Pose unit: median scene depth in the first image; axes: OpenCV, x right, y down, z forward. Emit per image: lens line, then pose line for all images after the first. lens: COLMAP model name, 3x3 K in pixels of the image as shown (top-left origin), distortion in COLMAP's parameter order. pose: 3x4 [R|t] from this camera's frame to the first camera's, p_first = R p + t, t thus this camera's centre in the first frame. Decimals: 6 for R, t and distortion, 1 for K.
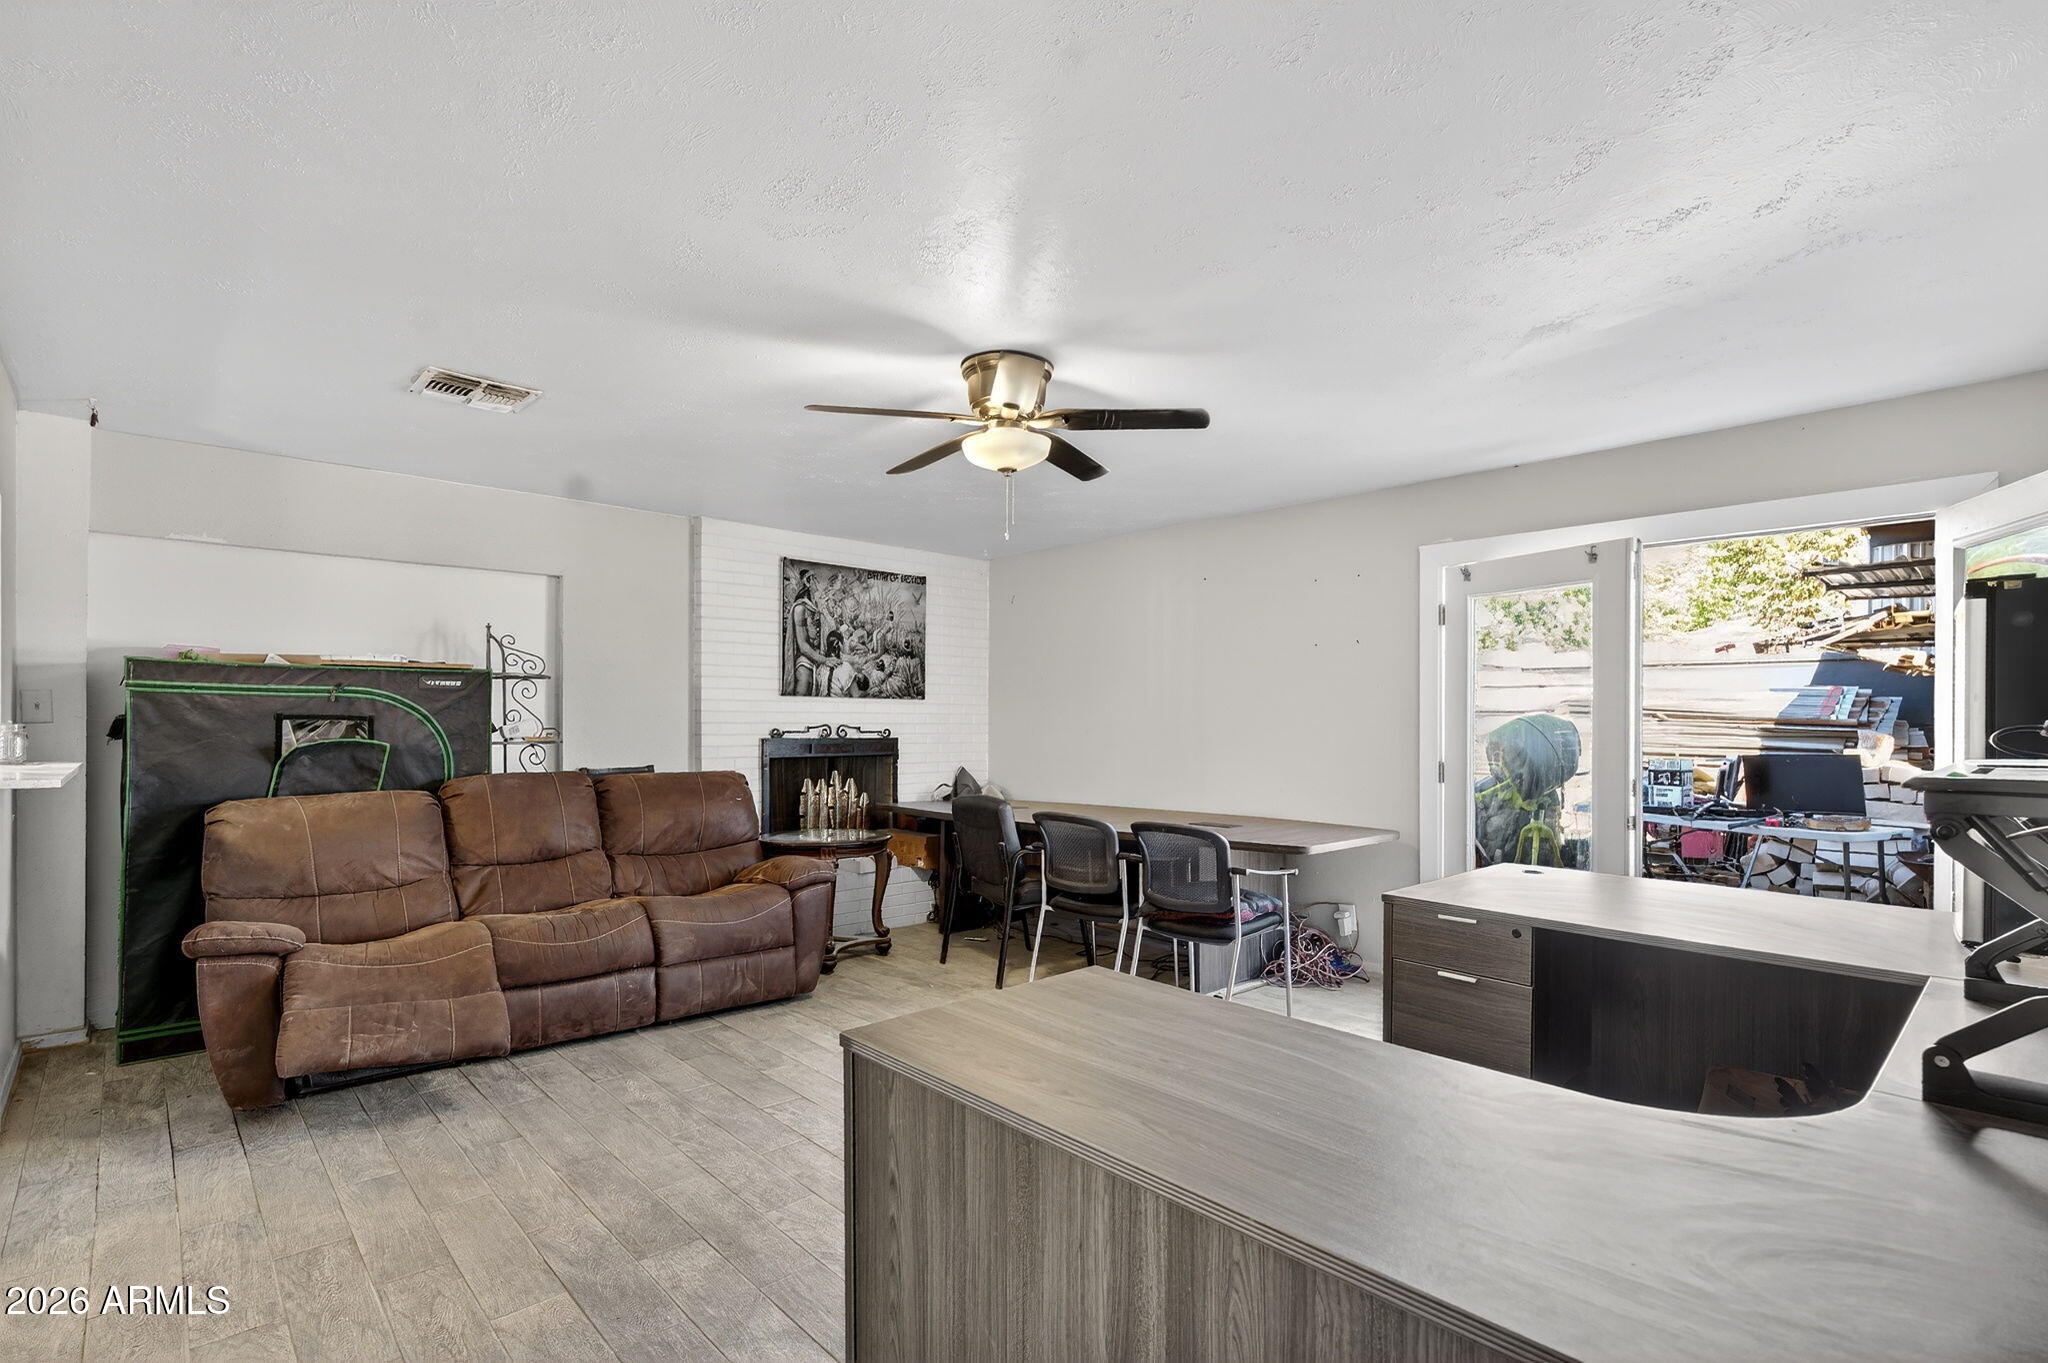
lens RADIAL K [[935.1, 0, 1019.0], [0, 935.1, 716.3], [0, 0, 1]] dist [-0.000651, -0.000005]
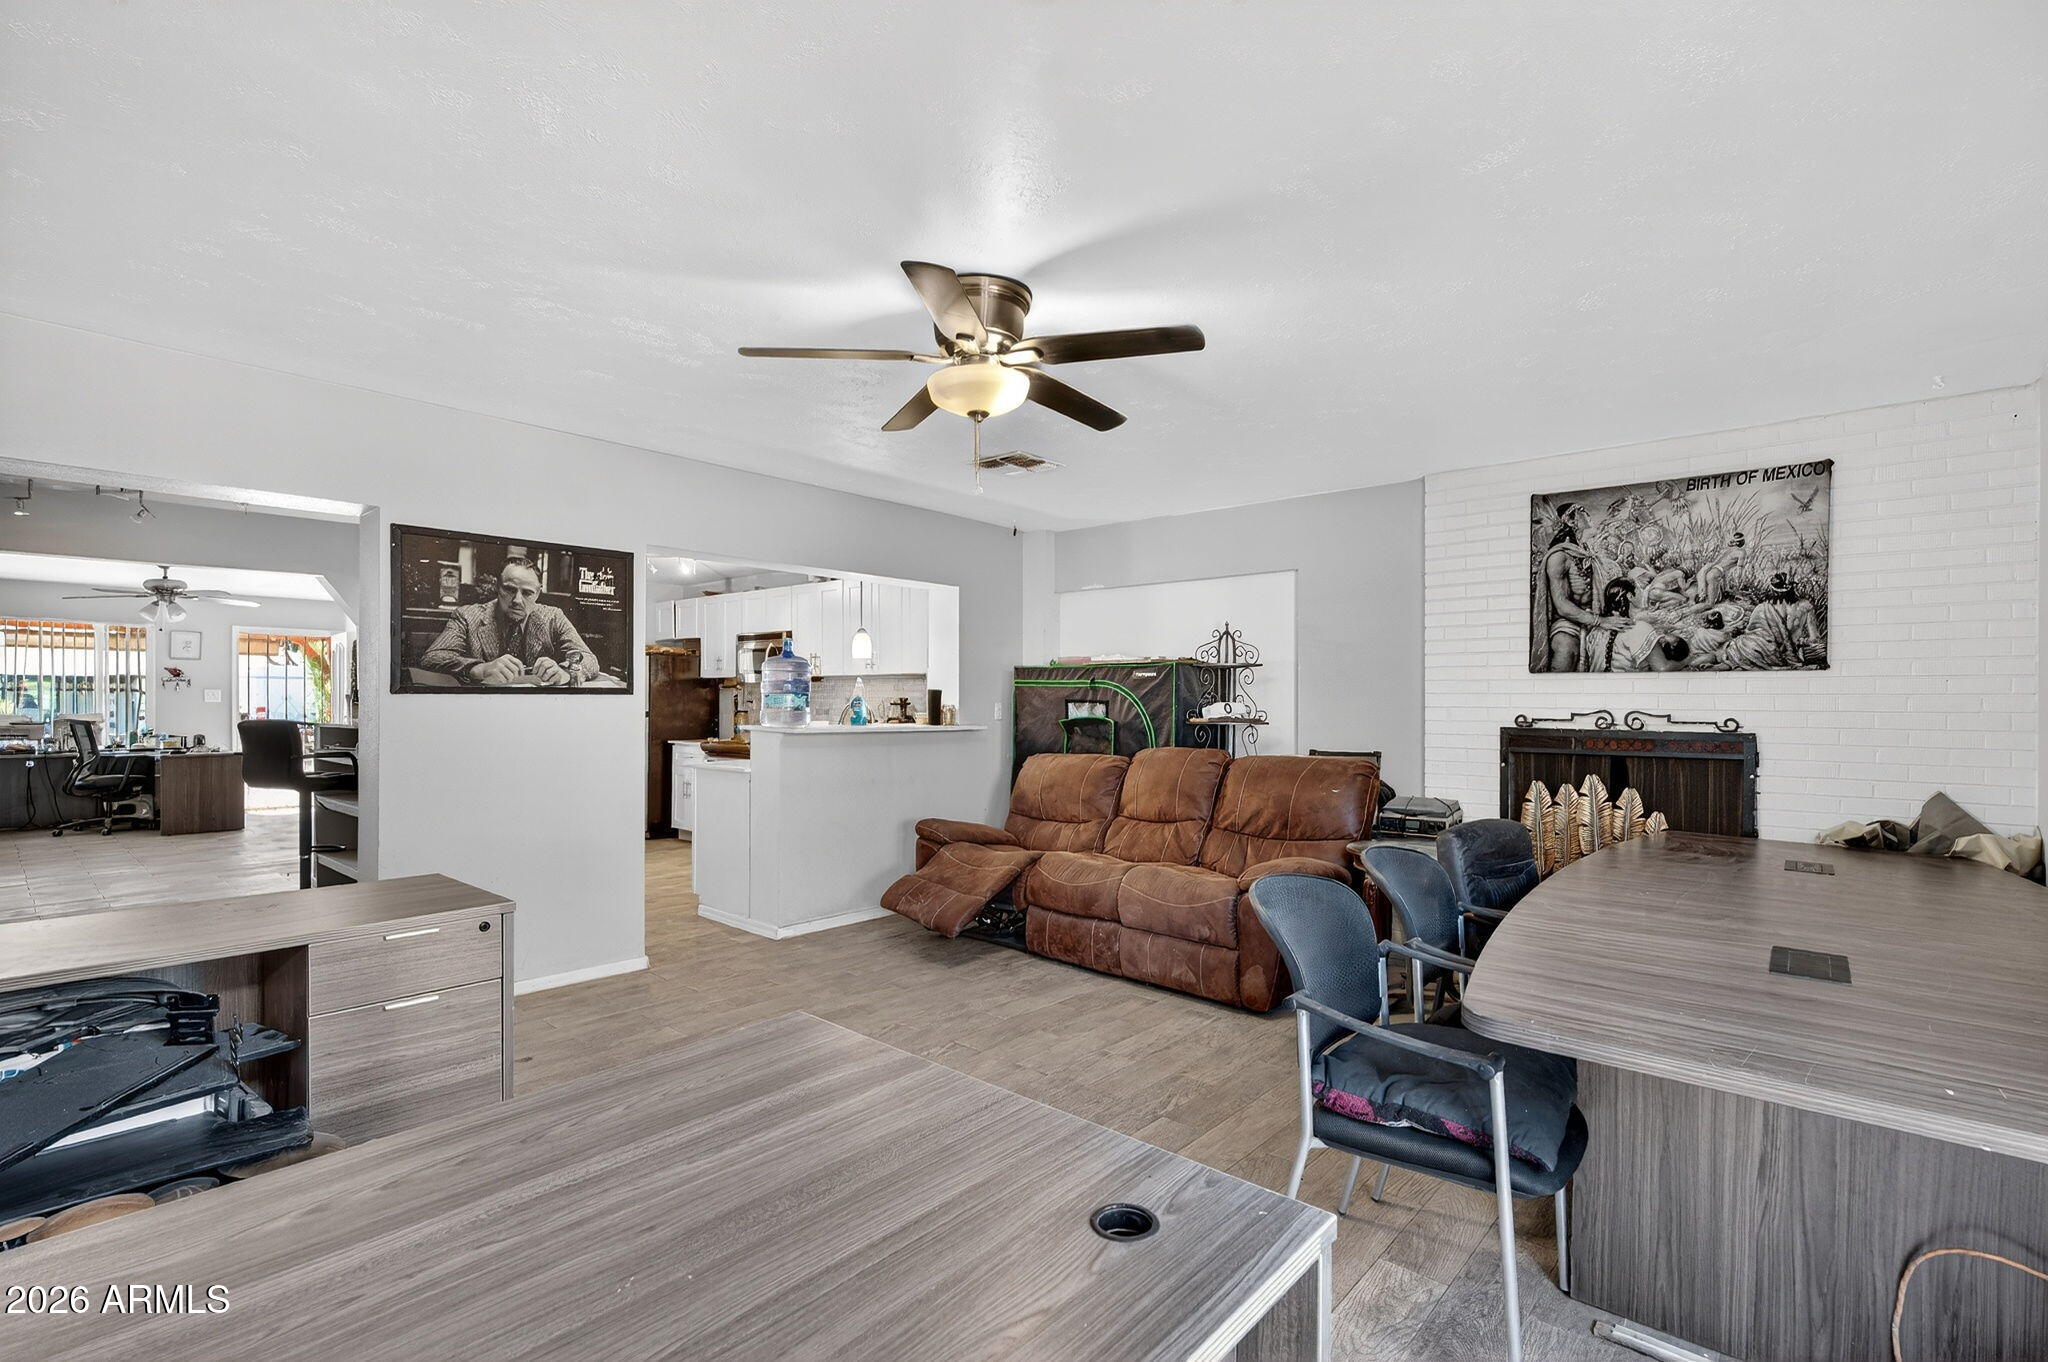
lens RADIAL K [[925.5, 0, 1024.0], [0, 925.5, 681.0], [0, 0, 1]] dist [0.001429, 0.000320]
pose [[0.128134, -0.013844, -0.991660, 0.446262], [0.007850, 0.999885, -0.012945, -0.008439], [0.991726, -0.006125, 0.128228, 0.468764]]
